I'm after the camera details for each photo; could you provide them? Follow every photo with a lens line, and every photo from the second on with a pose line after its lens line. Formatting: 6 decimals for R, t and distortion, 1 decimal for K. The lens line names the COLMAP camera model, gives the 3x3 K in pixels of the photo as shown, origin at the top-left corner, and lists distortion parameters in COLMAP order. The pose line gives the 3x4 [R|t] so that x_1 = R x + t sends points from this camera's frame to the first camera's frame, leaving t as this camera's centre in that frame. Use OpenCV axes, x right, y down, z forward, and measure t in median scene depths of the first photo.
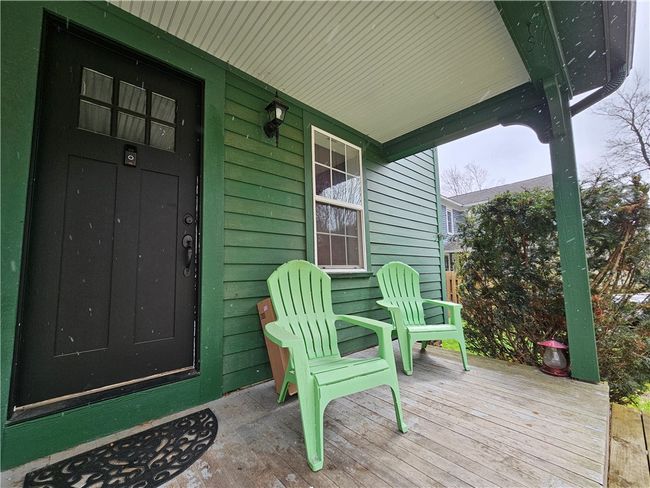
lens RADIAL K [[266.1, 0, 325.0], [0, 266.1, 244.0], [0, 0, 1]] dist [-0.000277, 0.000021]
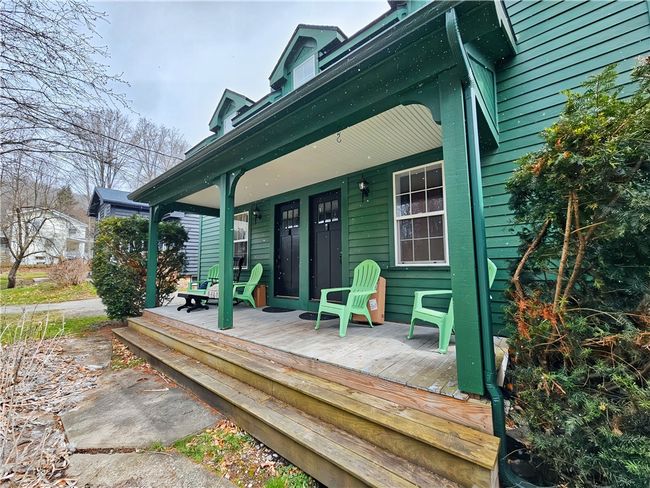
lens RADIAL K [[266.1, 0, 325.0], [0, 266.1, 244.0], [0, 0, 1]] dist [-0.000277, 0.000021]
pose [[0.128204, -0.062043, -0.989805, 1.444539], [0.111006, 0.992667, -0.047844, 0.003814], [0.985516, -0.103740, 0.134151, 0.351794]]
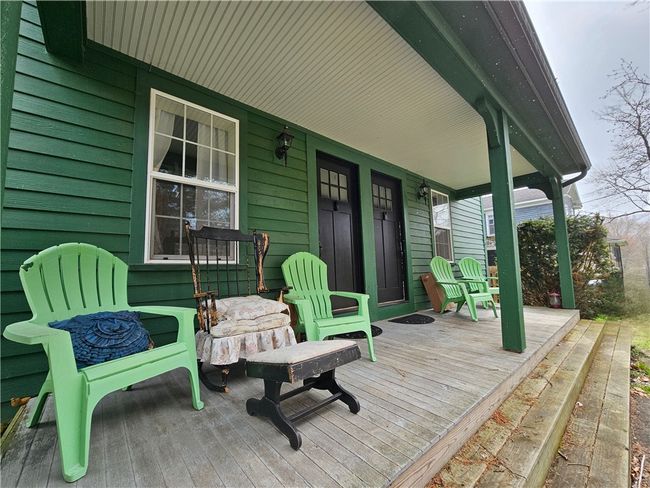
lens RADIAL K [[267.4, 0, 325.0], [0, 267.4, 244.0], [0, 0, 1]] dist [-0.001186, -0.000018]
pose [[0.999690, -0.007871, -0.023623, -0.802448], [0.007904, 0.999968, 0.001293, -0.042142], [0.023612, -0.001480, 0.999720, -1.024454]]
